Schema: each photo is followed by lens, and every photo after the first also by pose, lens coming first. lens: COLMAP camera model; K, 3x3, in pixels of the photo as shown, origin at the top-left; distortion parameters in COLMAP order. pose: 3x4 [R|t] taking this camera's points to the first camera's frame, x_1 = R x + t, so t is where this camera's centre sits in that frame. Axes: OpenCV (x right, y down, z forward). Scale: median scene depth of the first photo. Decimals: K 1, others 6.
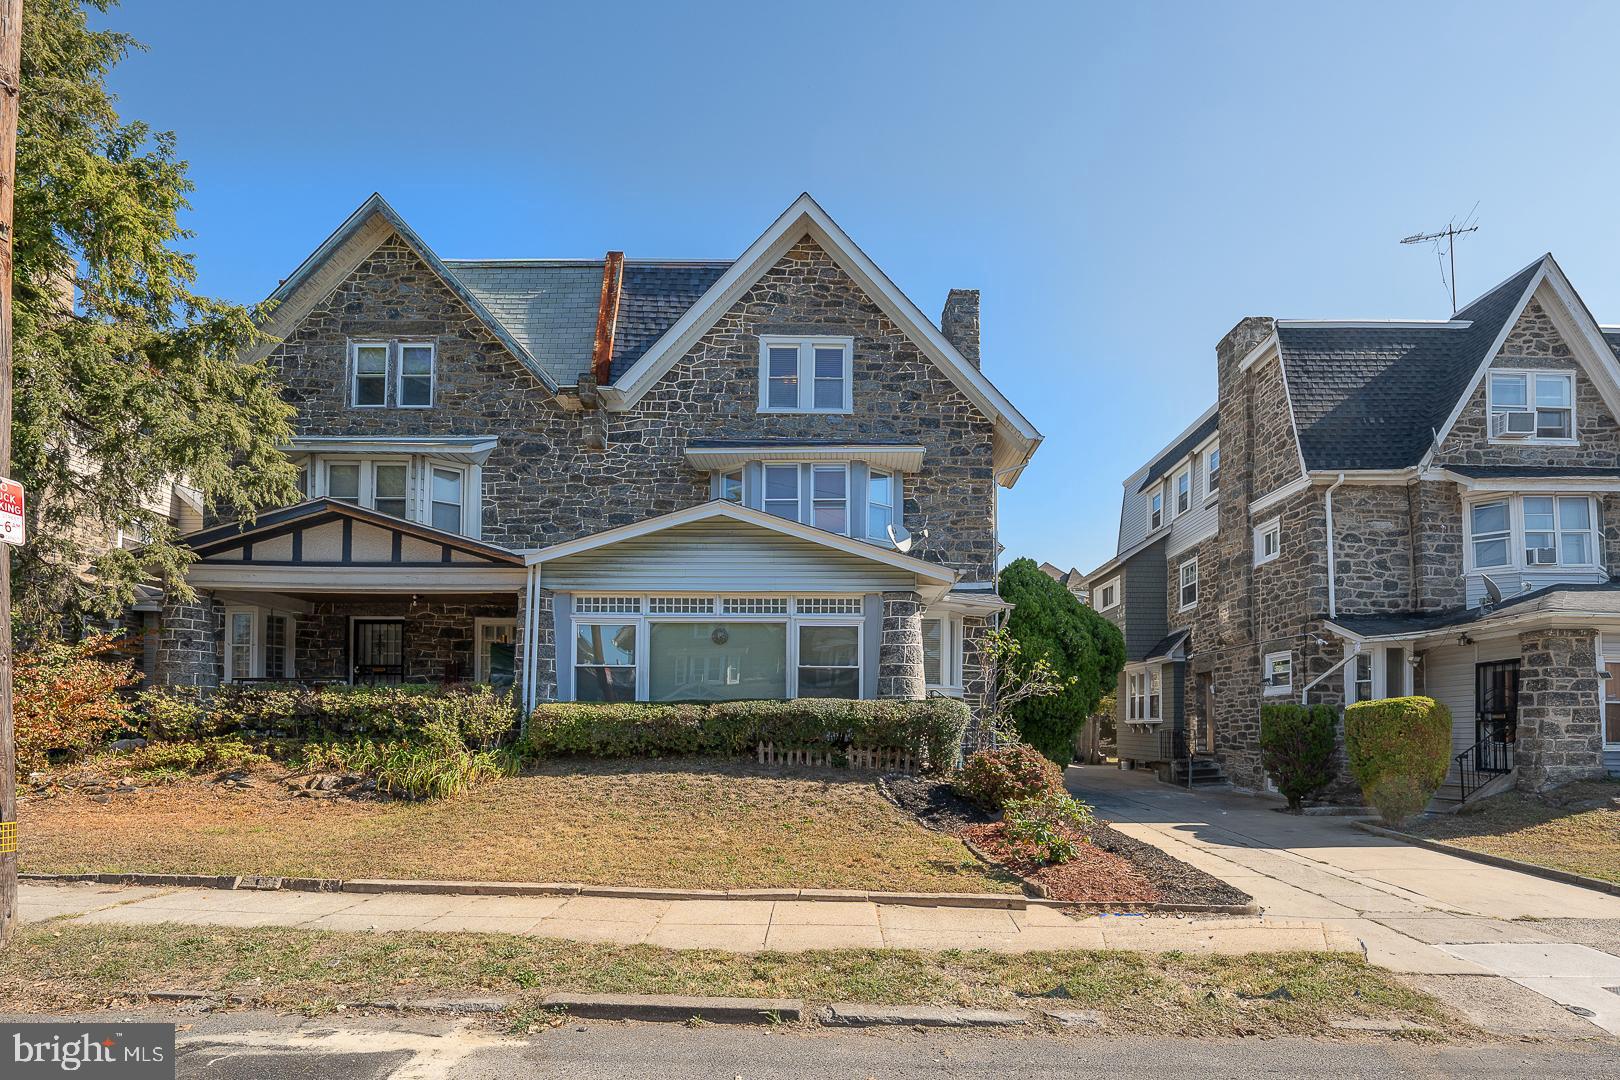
lens RADIAL K [[463.2, 0, 810.7], [0, 463.2, 534.0], [0, 0, 1]] dist [-0.019180, 0.002536]
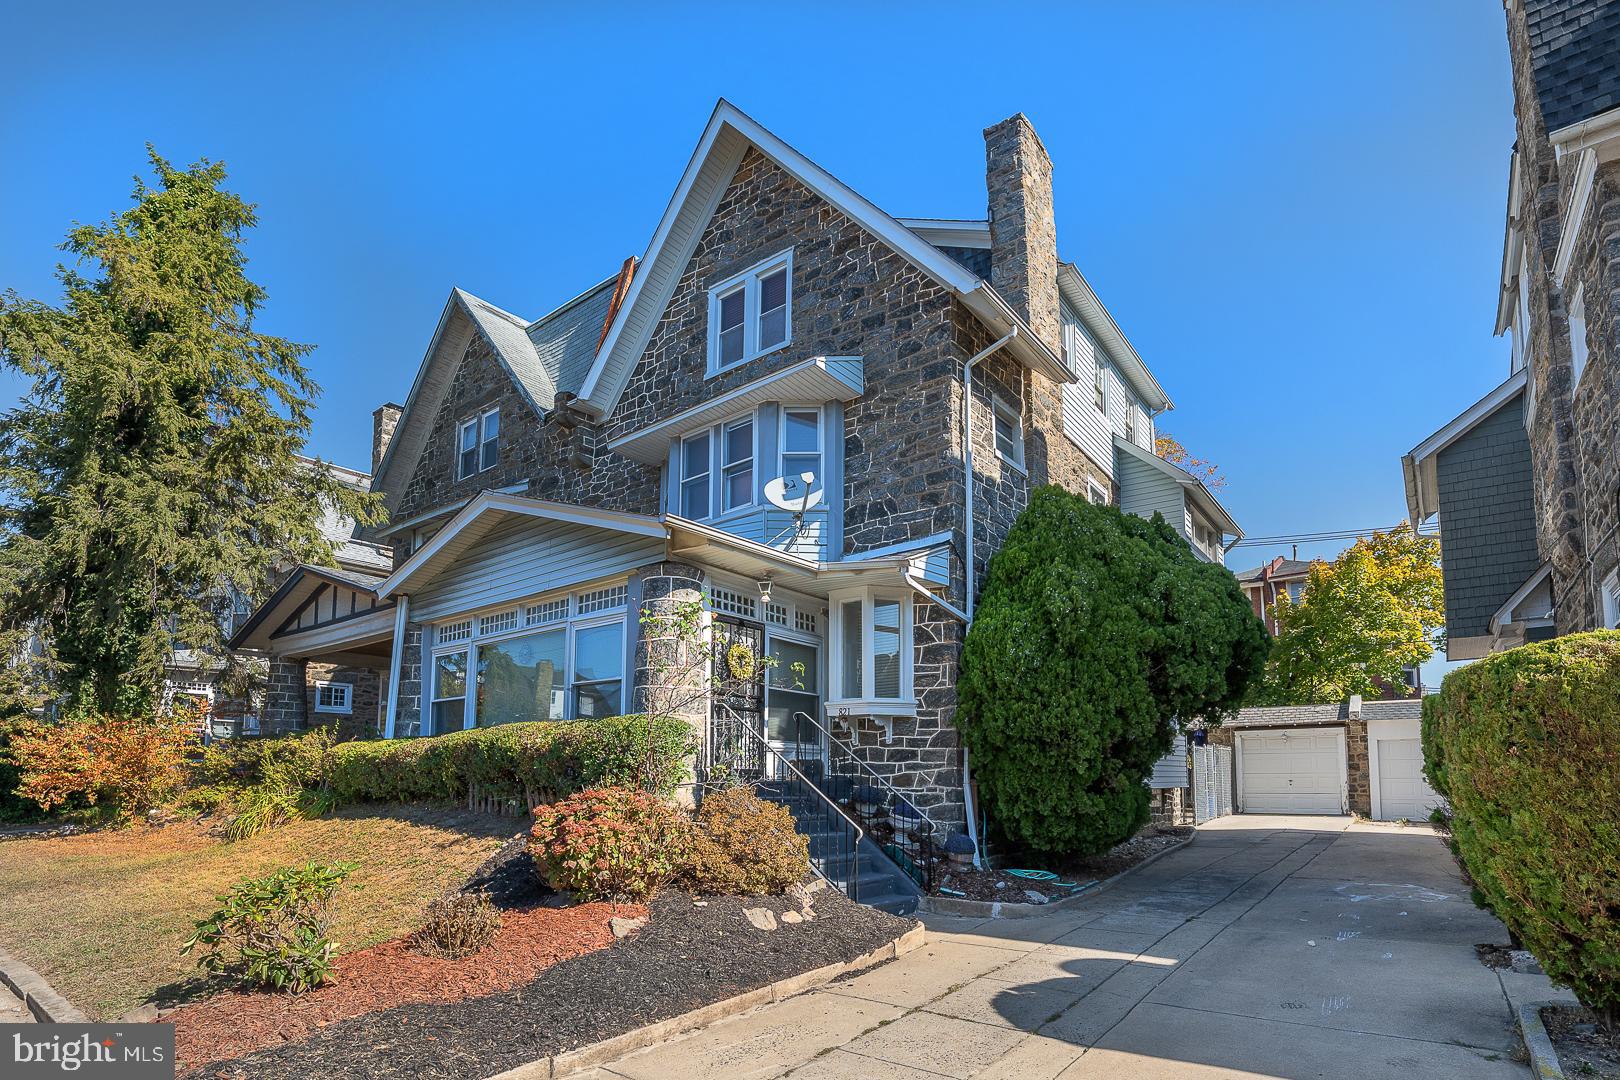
lens RADIAL K [[555.3, 0, 813.2], [0, 555.3, 533.6], [0, 0, 1]] dist [-0.028418, 0.005345]
pose [[0.906566, -0.179209, -0.382129, 0.433055], [0.173874, 0.983560, -0.048765, 0.094532], [0.384586, -0.022234, 0.922821, 0.194394]]
